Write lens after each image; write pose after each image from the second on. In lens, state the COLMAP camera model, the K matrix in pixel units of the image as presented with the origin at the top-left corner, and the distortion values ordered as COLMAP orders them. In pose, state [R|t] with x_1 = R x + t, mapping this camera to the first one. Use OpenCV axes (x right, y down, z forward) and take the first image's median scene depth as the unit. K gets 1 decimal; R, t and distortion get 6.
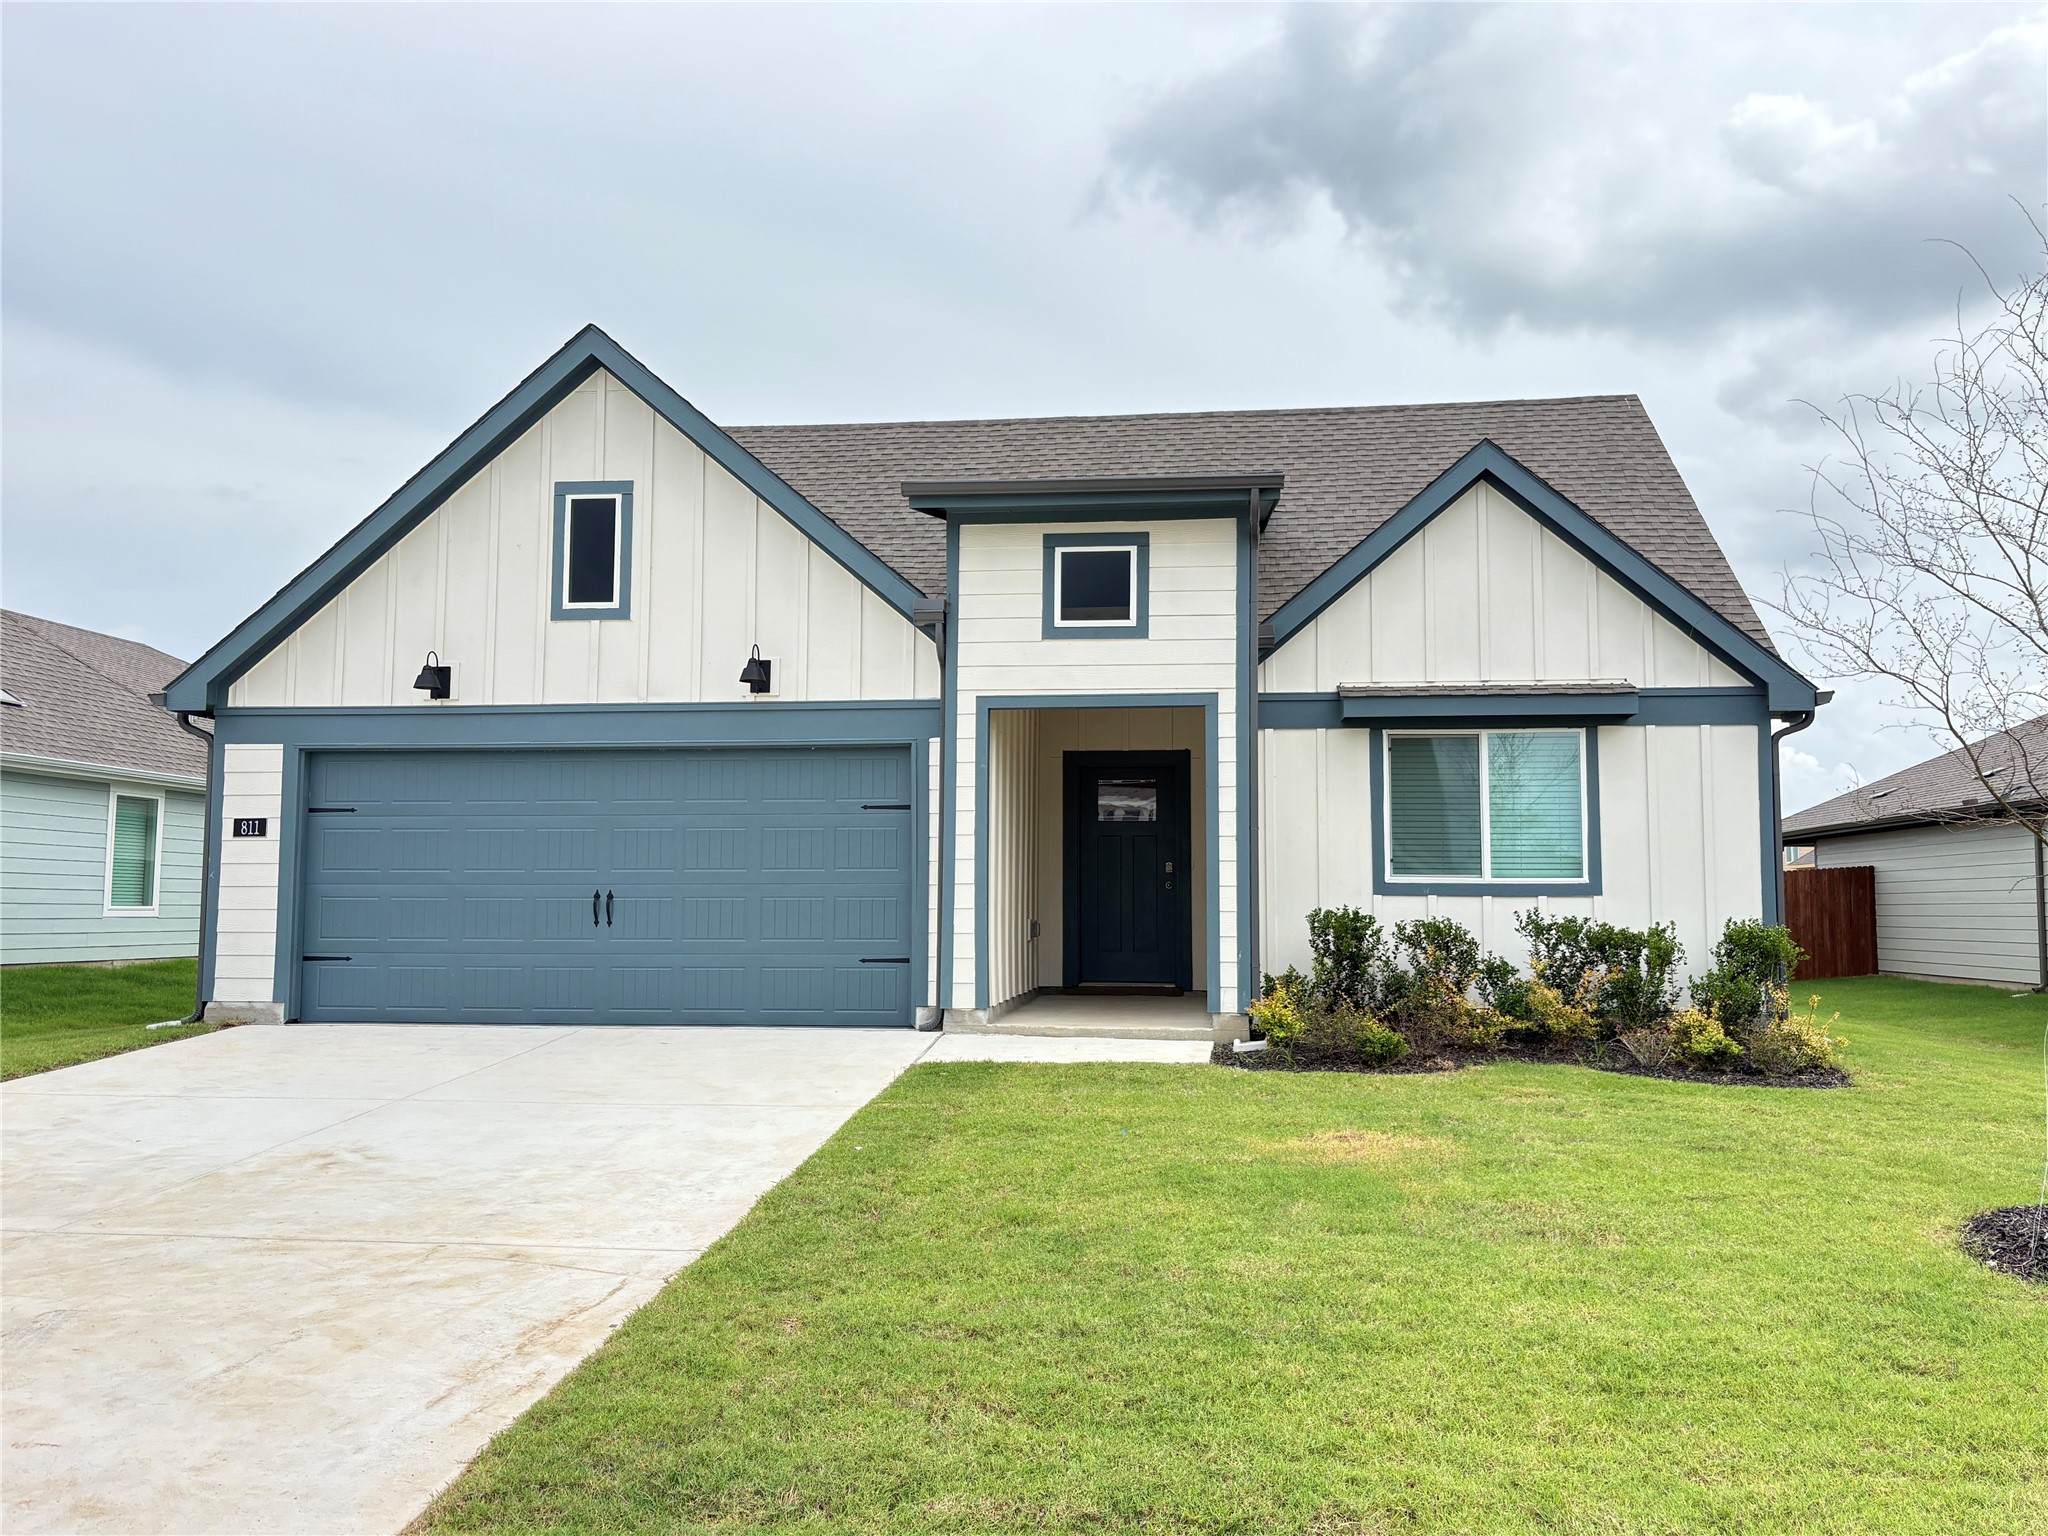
lens RADIAL K [[1609.6, 0, 1058.1], [0, 1609.6, 799.6], [0, 0, 1]] dist [0.055996, -0.020290]
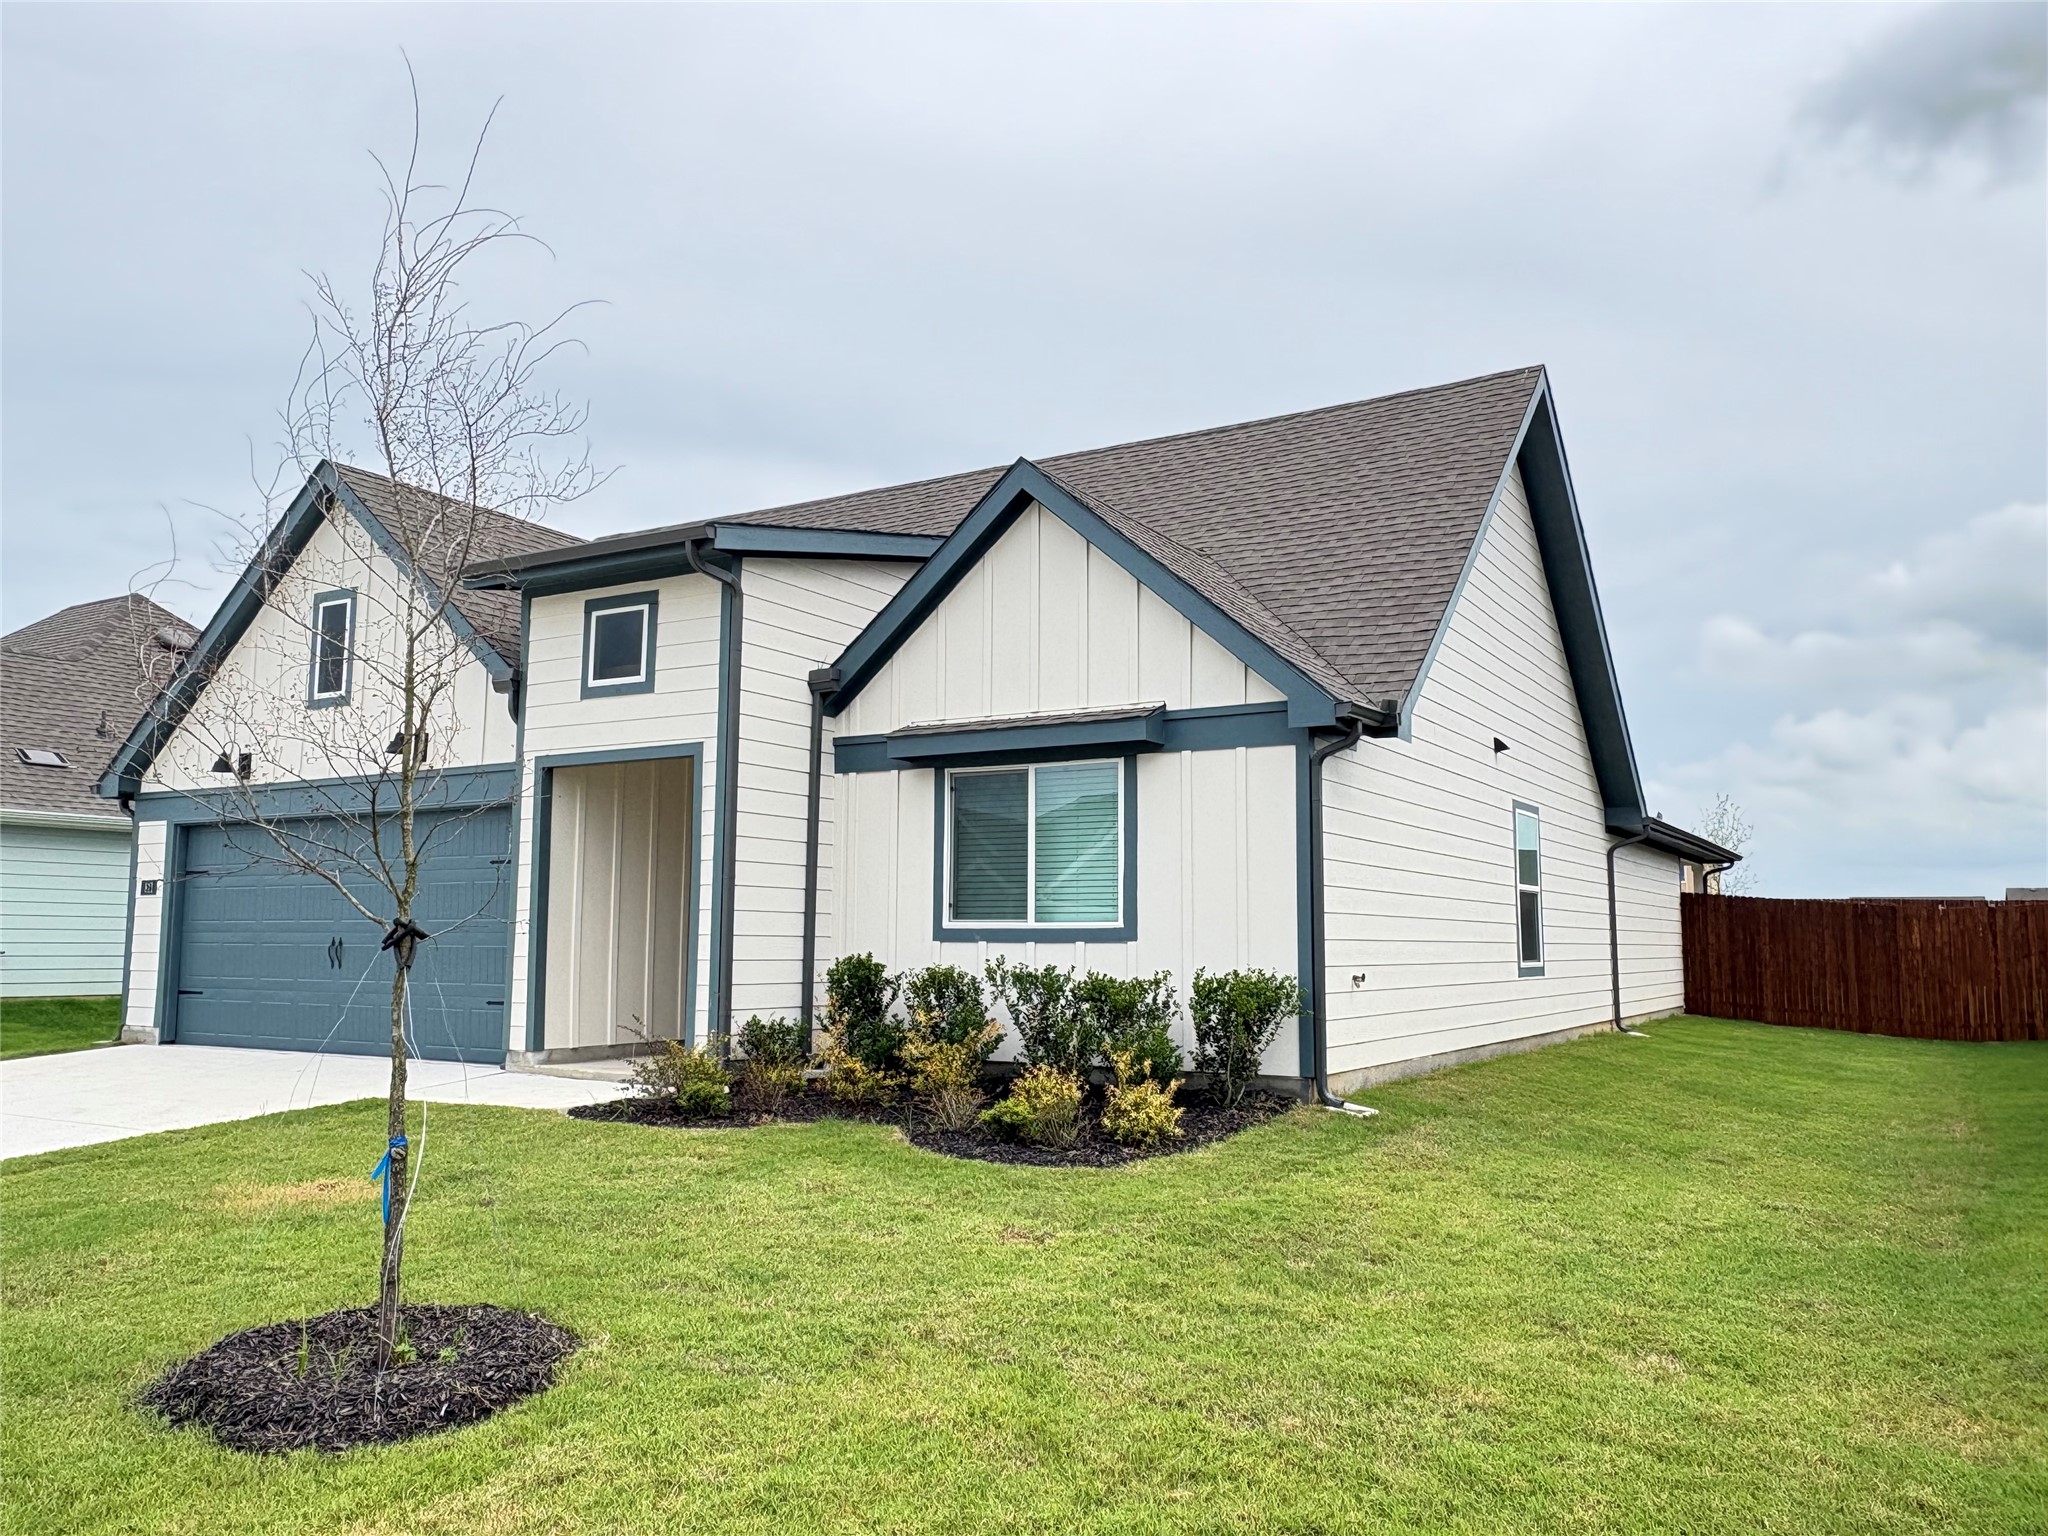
lens RADIAL K [[1601.2, 0, 1021.5], [0, 1601.2, 773.6], [0, 0, 1]] dist [0.005888, 0.003869]
pose [[0.905045, -0.044679, -0.422963, 0.654348], [0.027114, 0.998505, -0.047458, 0.006295], [0.424451, 0.031483, 0.904903, 0.161713]]
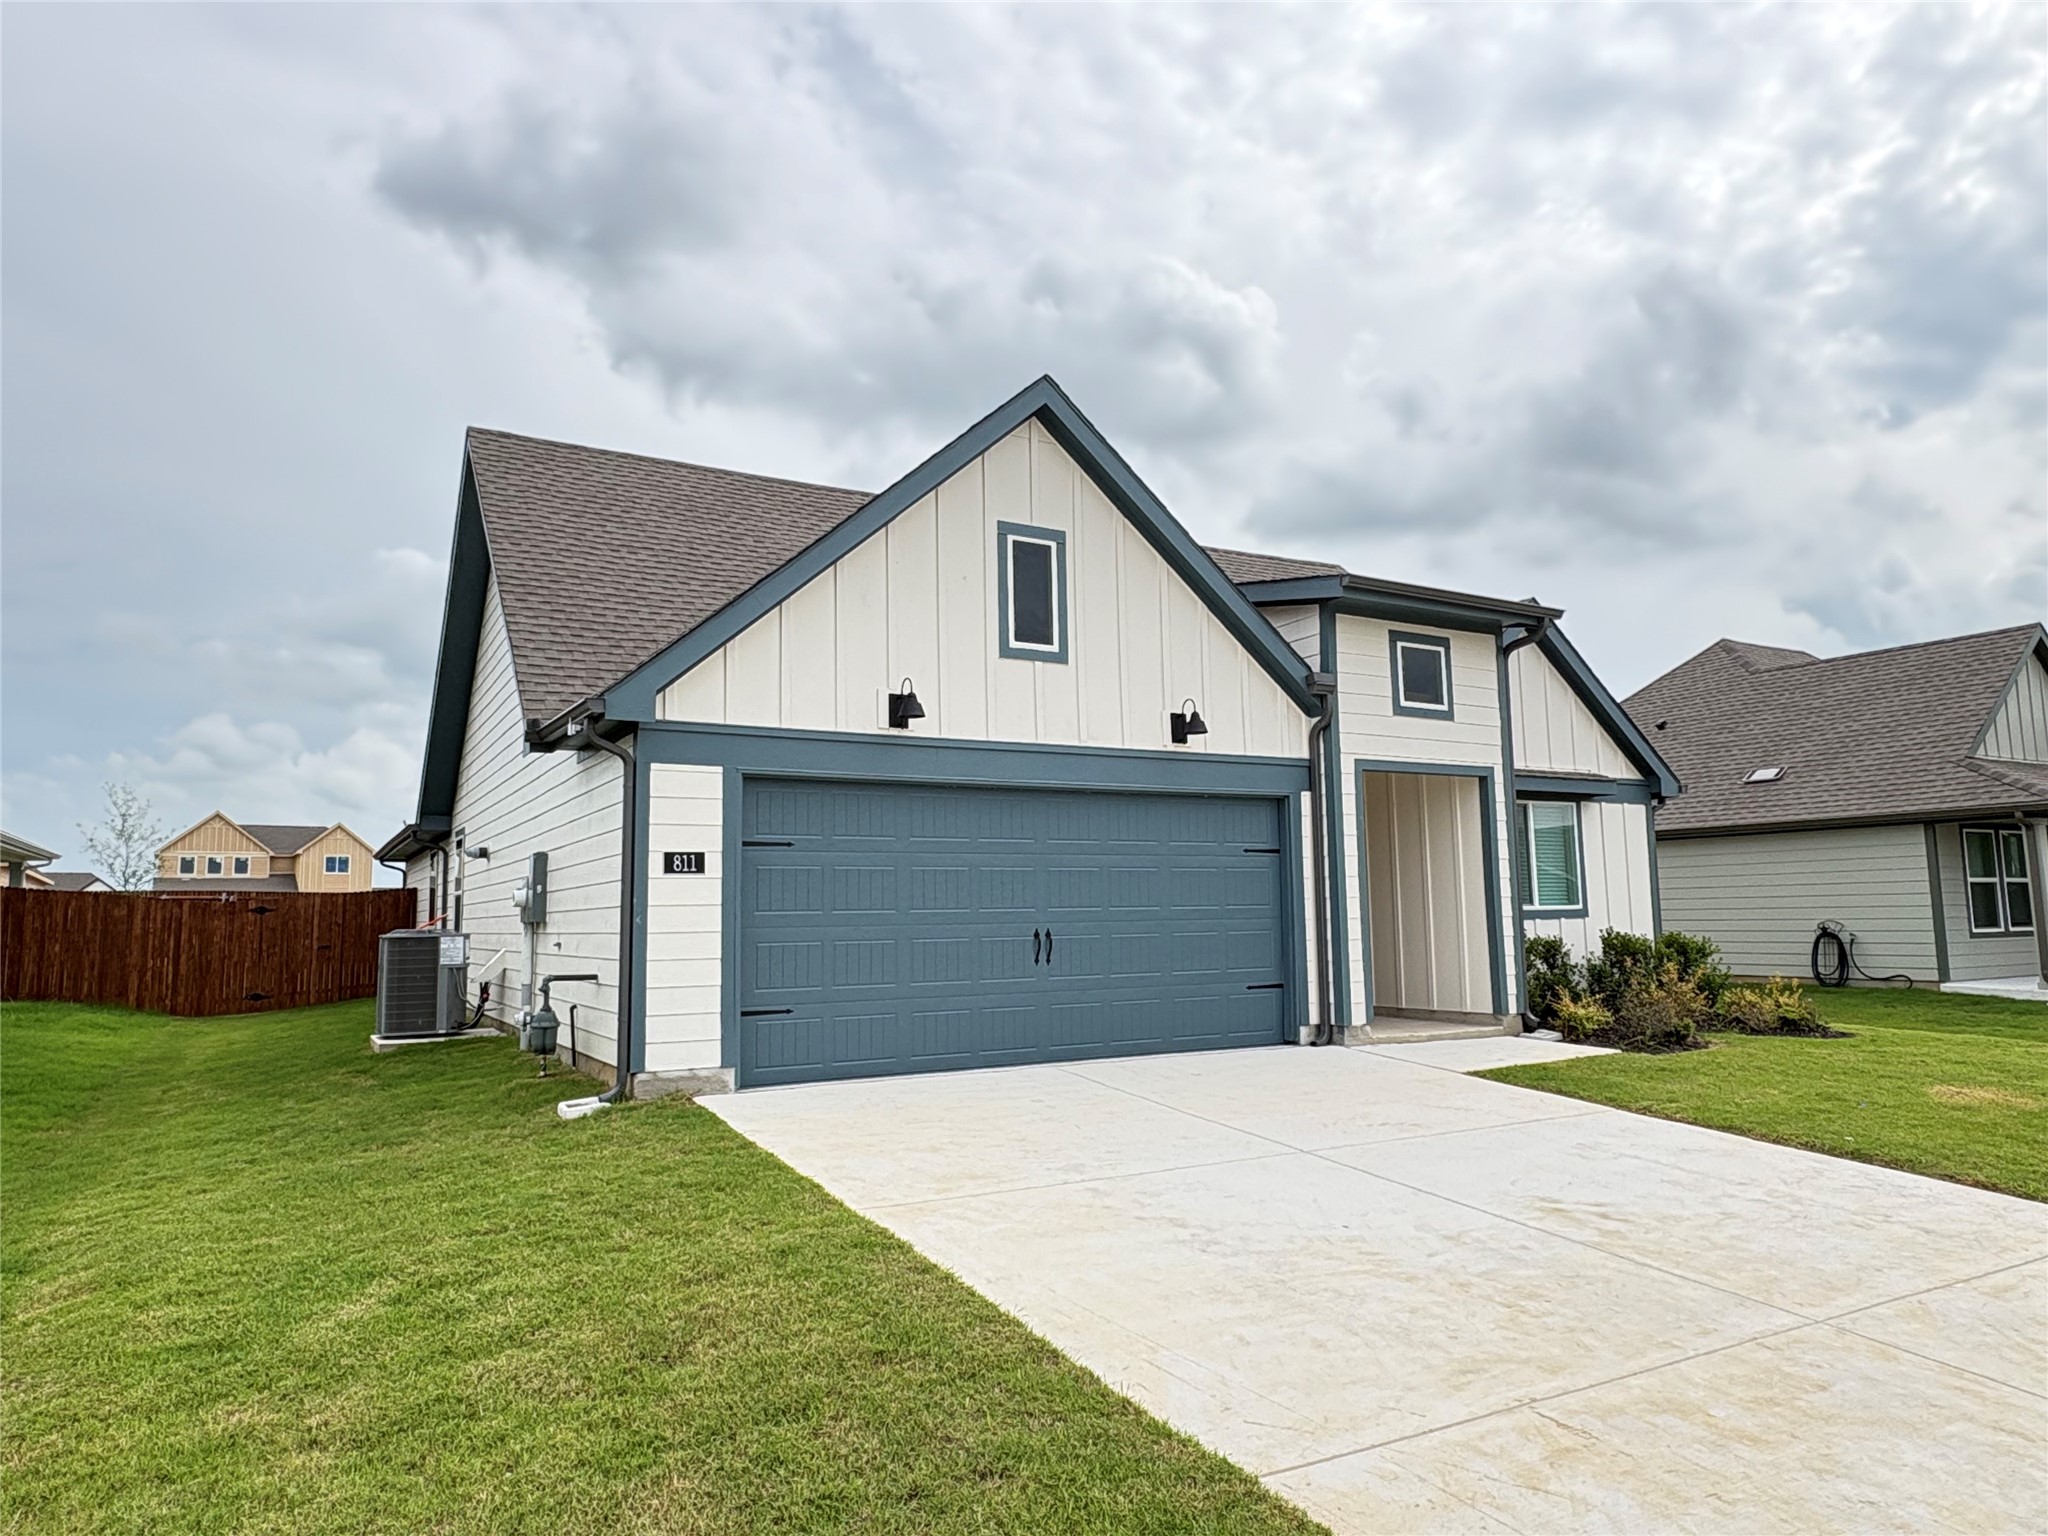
lens RADIAL K [[1307.9, 0, 1028.4], [0, 1307.9, 756.2], [0, 0, 1]] dist [-0.006820, 0.005411]
pose [[0.805086, 0.056153, 0.590494, -0.768756], [-0.023084, 0.997721, -0.063405, 0.000640], [-0.592709, 0.037416, 0.804548, 0.345096]]
